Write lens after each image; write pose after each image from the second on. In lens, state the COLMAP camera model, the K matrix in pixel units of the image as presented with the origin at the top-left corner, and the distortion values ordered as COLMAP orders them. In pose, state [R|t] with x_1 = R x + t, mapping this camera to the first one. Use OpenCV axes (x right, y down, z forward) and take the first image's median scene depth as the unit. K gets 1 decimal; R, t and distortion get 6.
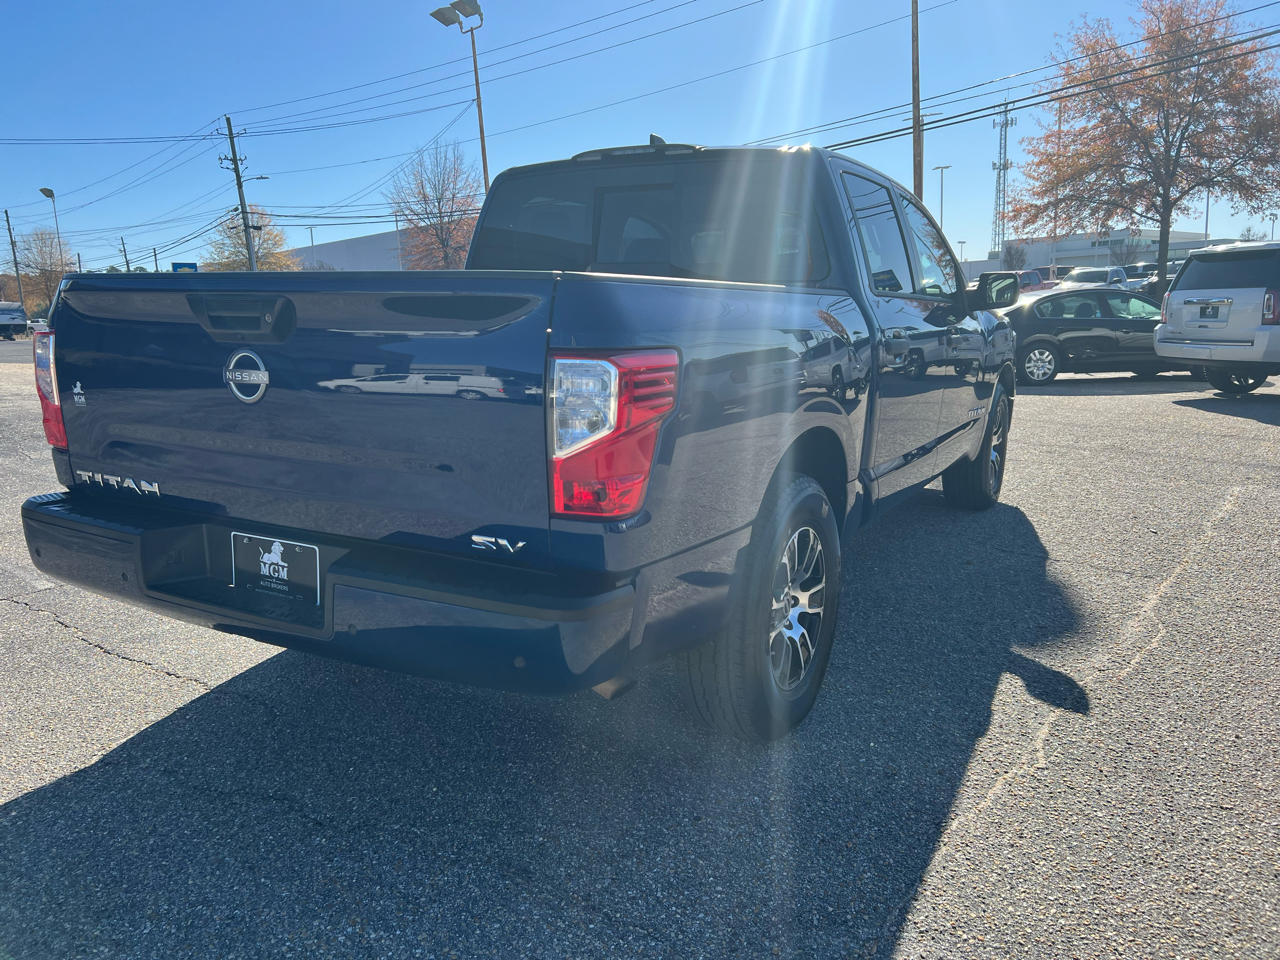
lens RADIAL K [[962.7, 0, 634.3], [0, 962.7, 476.1], [0, 0, 1]] dist [0.047551, -0.049960]
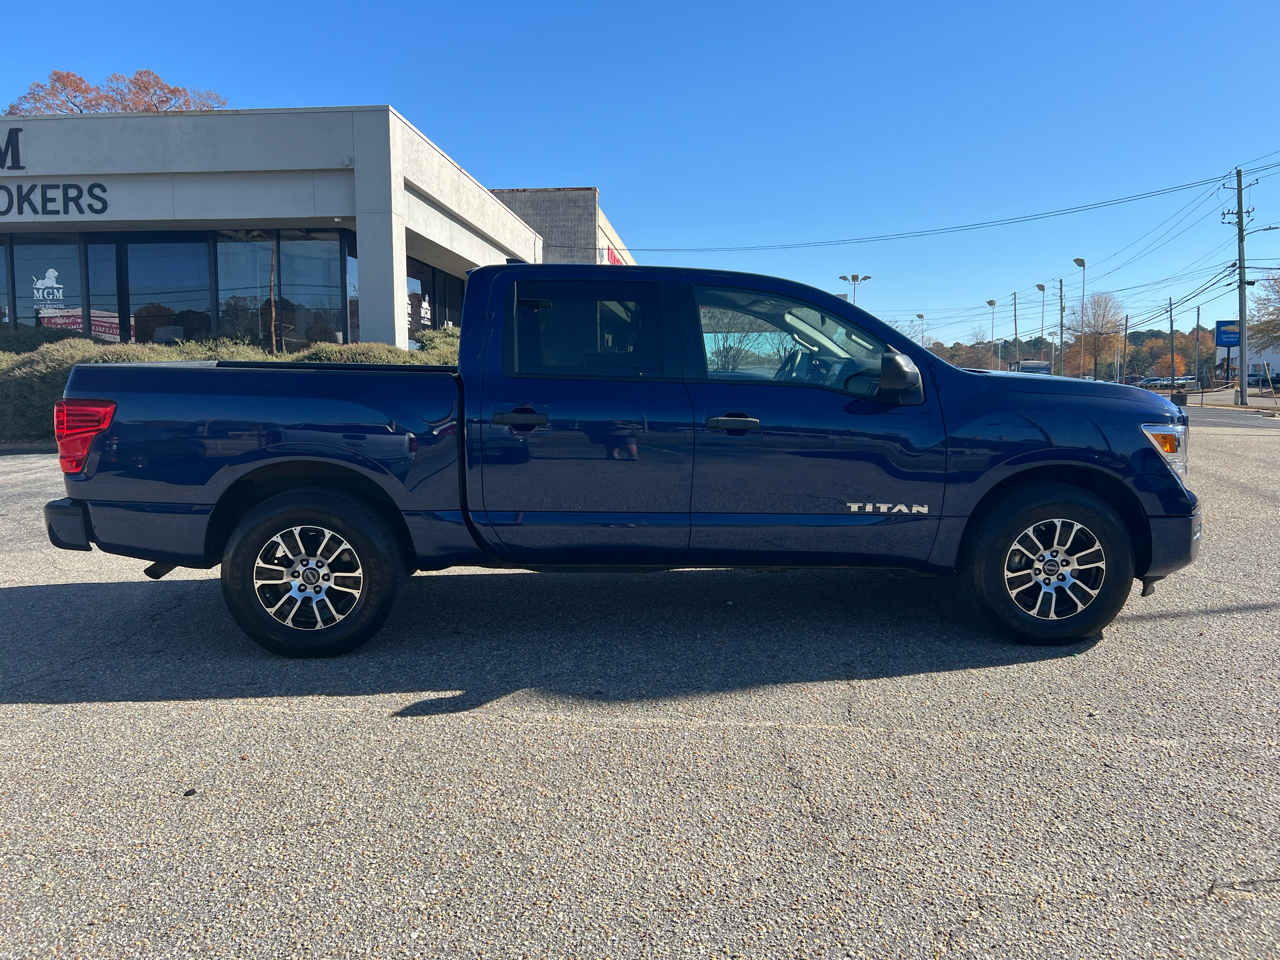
lens RADIAL K [[962.7, 0, 634.3], [0, 962.7, 476.1], [0, 0, 1]] dist [0.047551, -0.049960]
pose [[0.519307, 0.109256, -0.847575, 1.658015], [-0.158360, 0.986920, 0.030192, -0.145919], [0.839787, 0.118543, 0.529816, 0.578473]]
